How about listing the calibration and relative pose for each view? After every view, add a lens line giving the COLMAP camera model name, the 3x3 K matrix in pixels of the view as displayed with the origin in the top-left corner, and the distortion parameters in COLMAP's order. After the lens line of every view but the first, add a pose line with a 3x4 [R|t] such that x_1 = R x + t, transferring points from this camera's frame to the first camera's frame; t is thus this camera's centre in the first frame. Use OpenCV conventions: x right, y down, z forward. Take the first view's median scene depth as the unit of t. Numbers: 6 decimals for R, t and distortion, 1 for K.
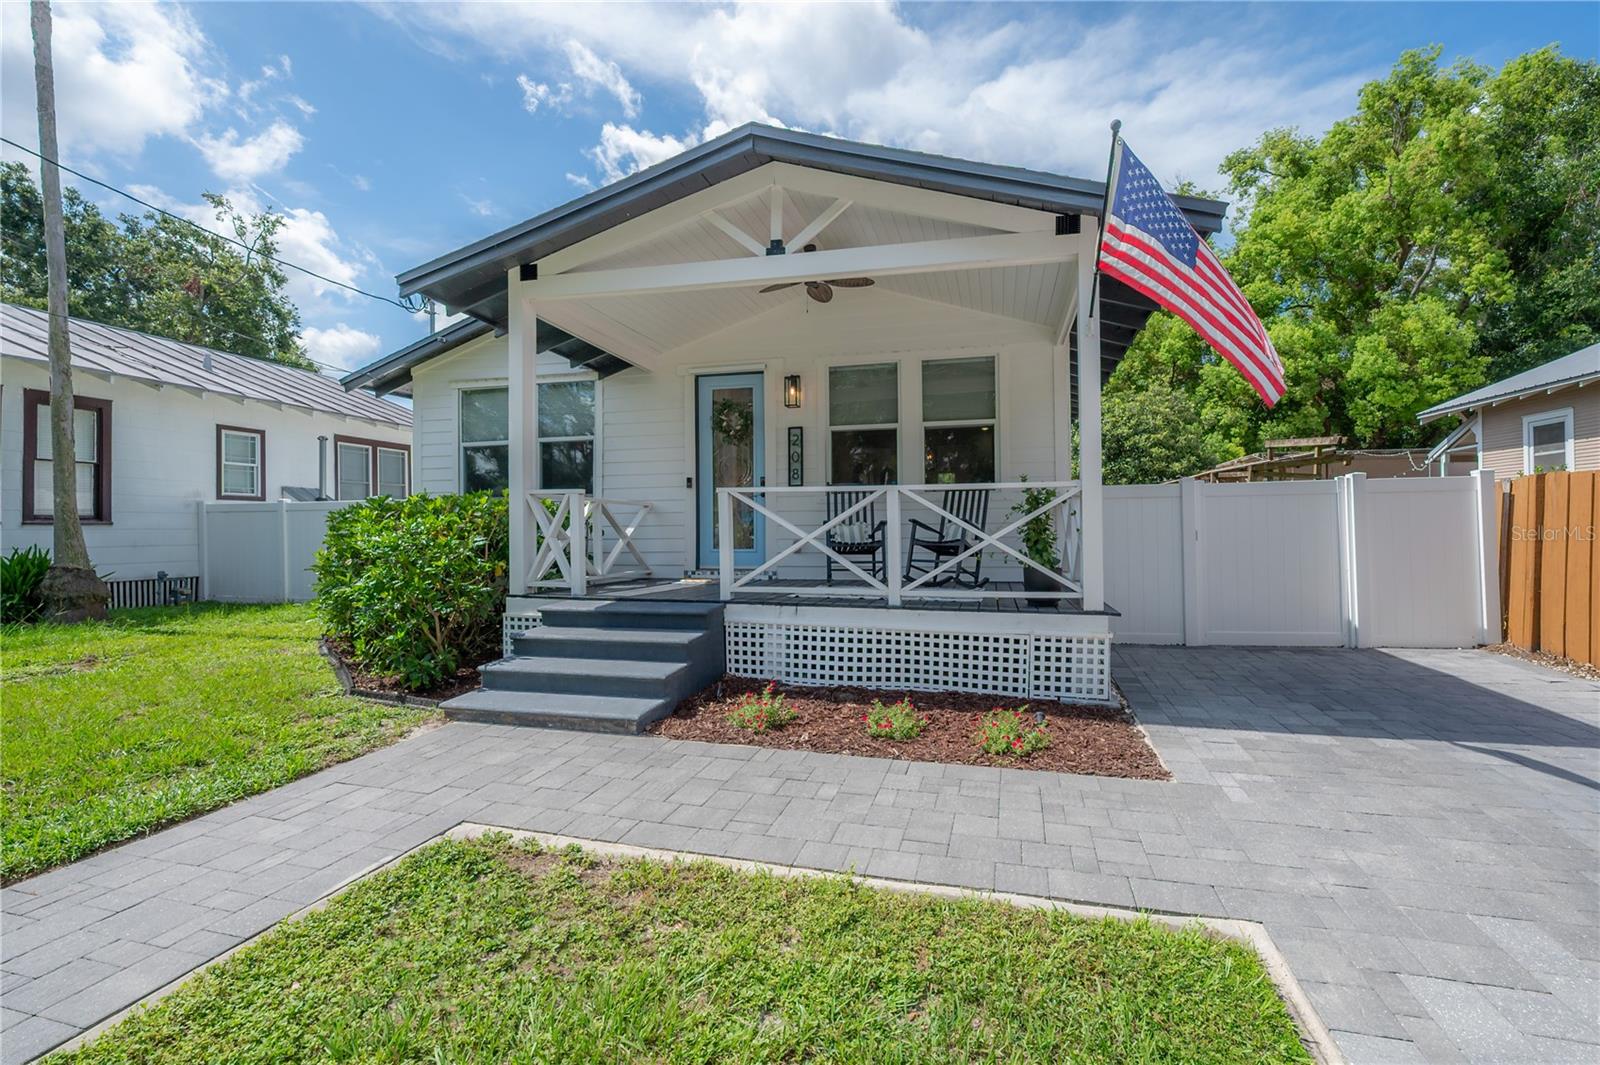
lens RADIAL K [[651.6, 0, 830.4], [0, 651.6, 529.8], [0, 0, 1]] dist [-0.002957, -0.000373]
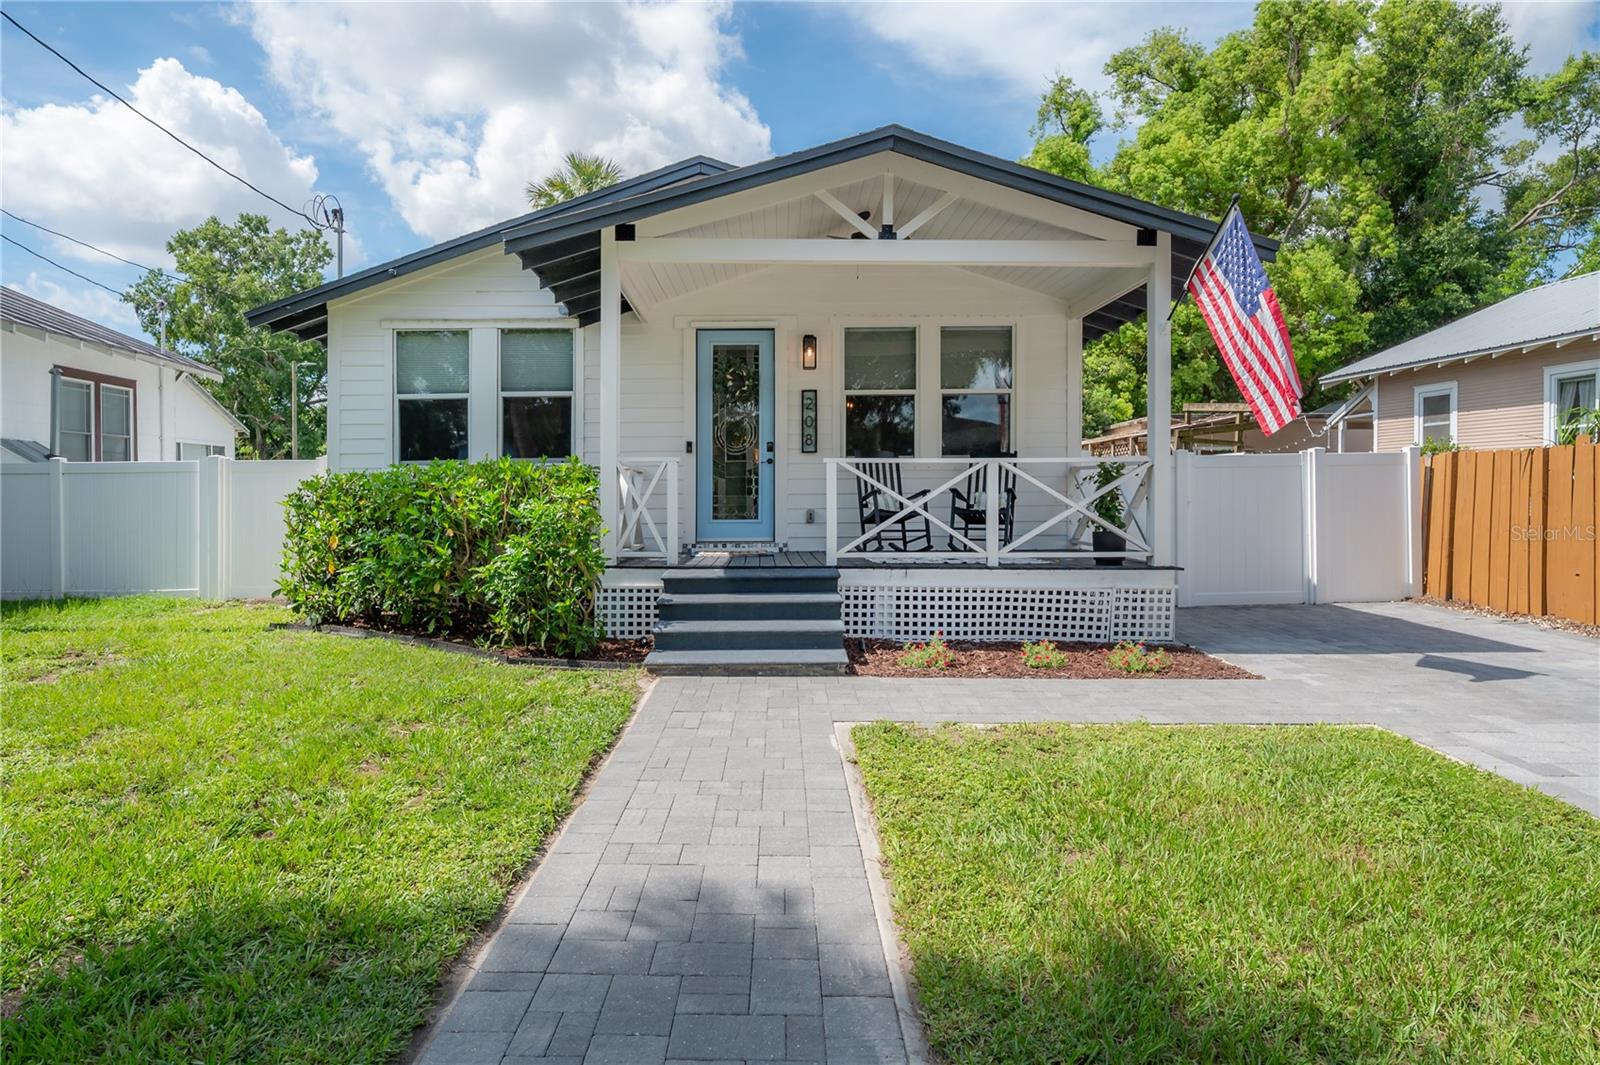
lens RADIAL K [[906.4, 0, 756.0], [0, 906.4, 526.6], [0, 0, 1]] dist [-0.000285, 0.001375]
pose [[0.975931, -0.007484, 0.217953, -0.431427], [0.000327, 0.999460, 0.032852, -0.003119], [-0.218081, -0.031990, 0.975406, -0.289850]]
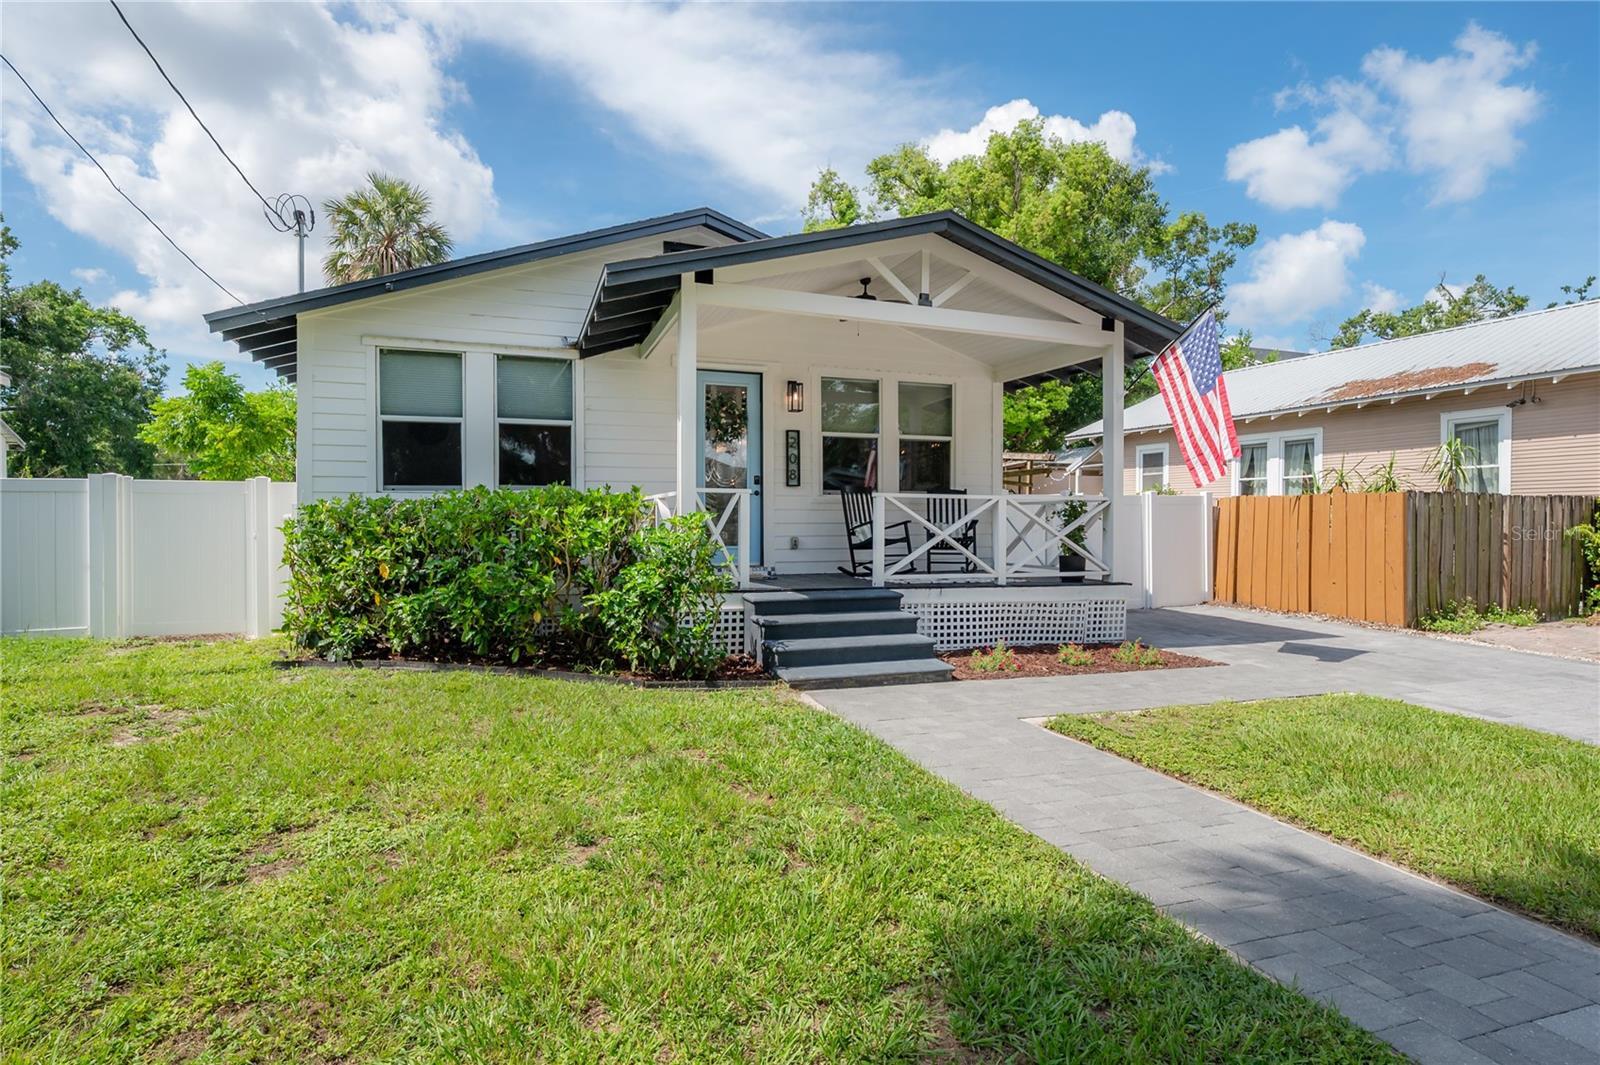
lens RADIAL K [[820.0, 0, 791.9], [0, 820.0, 548.4], [0, 0, 1]] dist [-0.000456, 0.000422]
pose [[0.845876, -0.009780, 0.533291, -0.793387], [-0.005940, 0.999597, 0.027754, -0.002672], [-0.533347, -0.026644, 0.845477, -0.135576]]
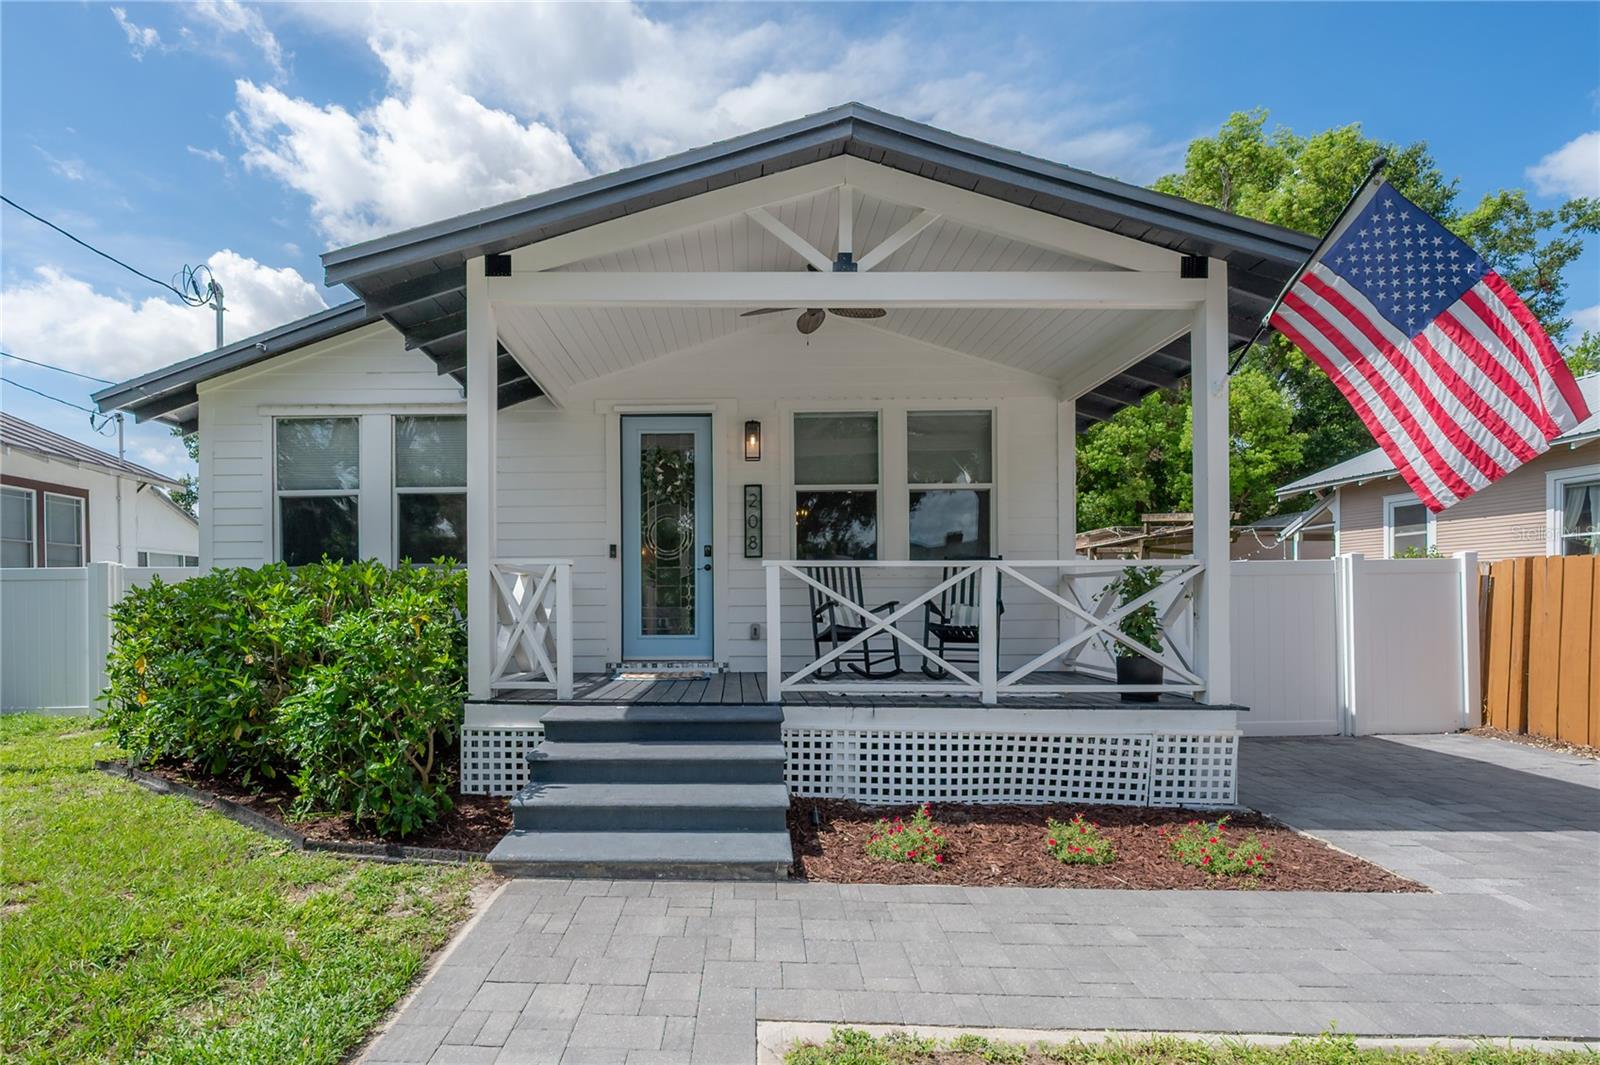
lens RADIAL K [[773.3, 0, 711.6], [0, 773.3, 616.4], [0, 0, 1]] dist [-0.005594, 0.000376]
pose [[0.980543, -0.000655, 0.196305, -0.303297], [-0.001941, 0.999913, 0.013033, -0.006123], [-0.196297, -0.013161, 0.980456, 0.064347]]
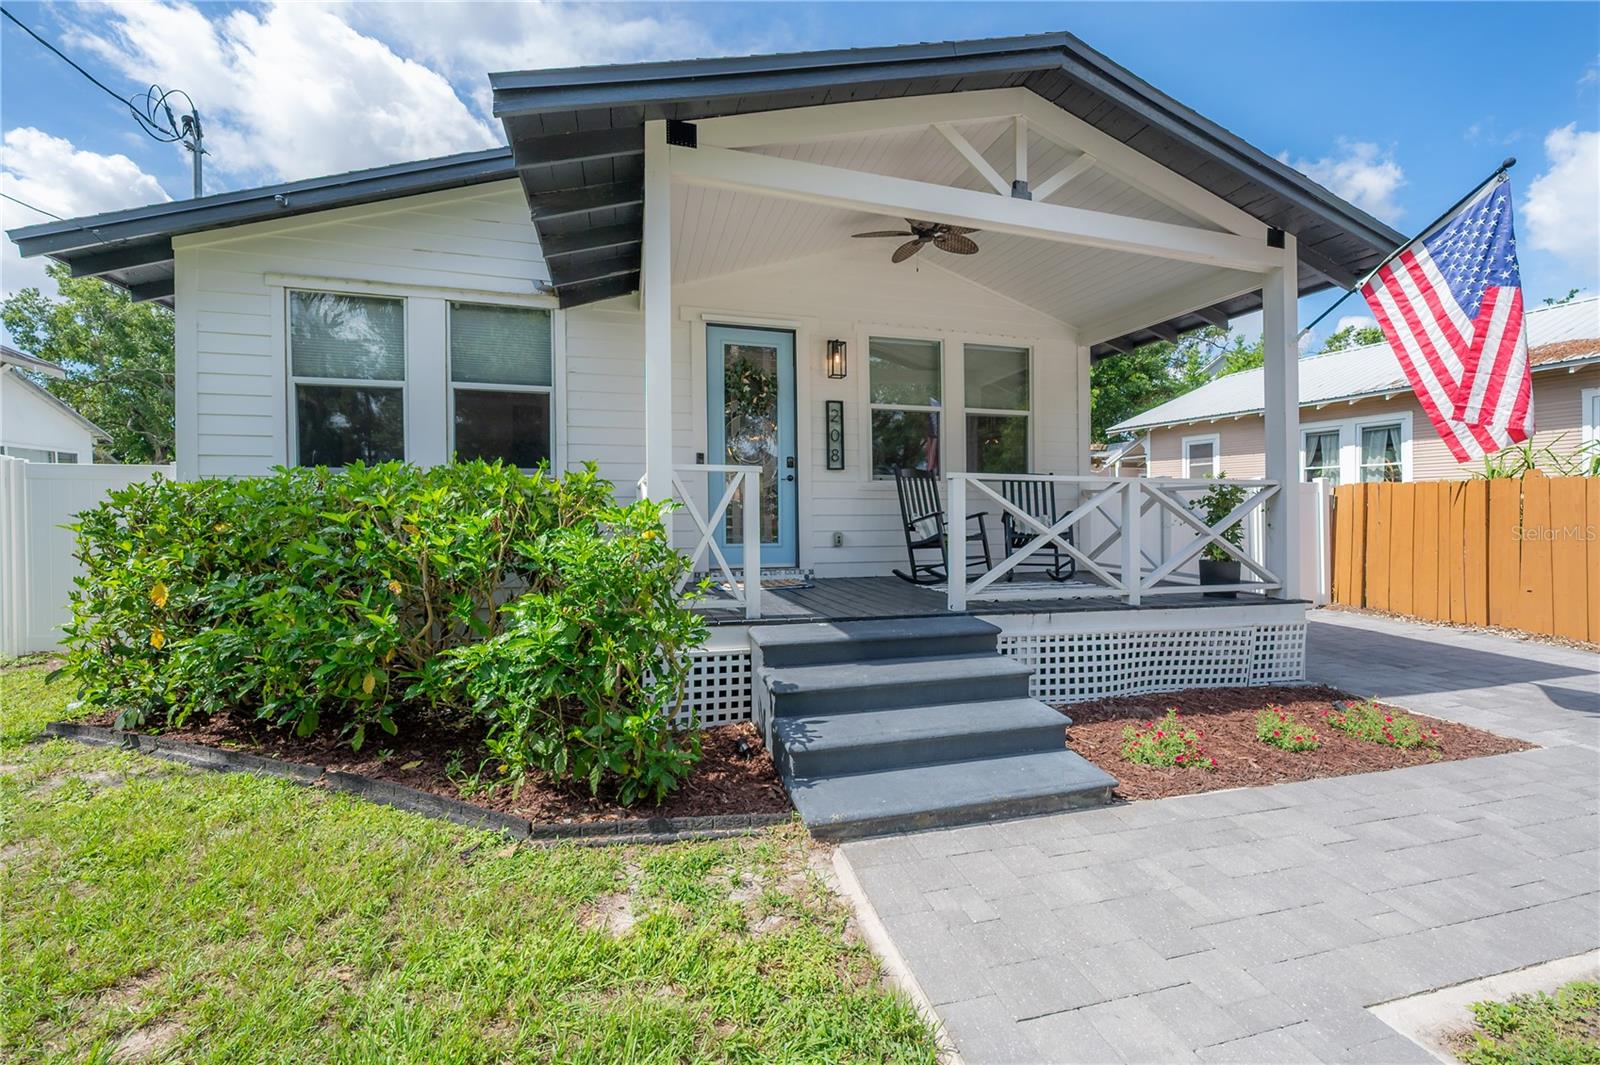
lens RADIAL K [[651.0, 0, 805.8], [0, 651.0, 515.8], [0, 0, 1]] dist [-0.003823, -0.000405]
pose [[0.877729, 0.003388, 0.479146, -0.512971], [-0.003810, 0.999993, -0.000091, -0.006360], [-0.479143, -0.001746, 0.877735, 0.277338]]
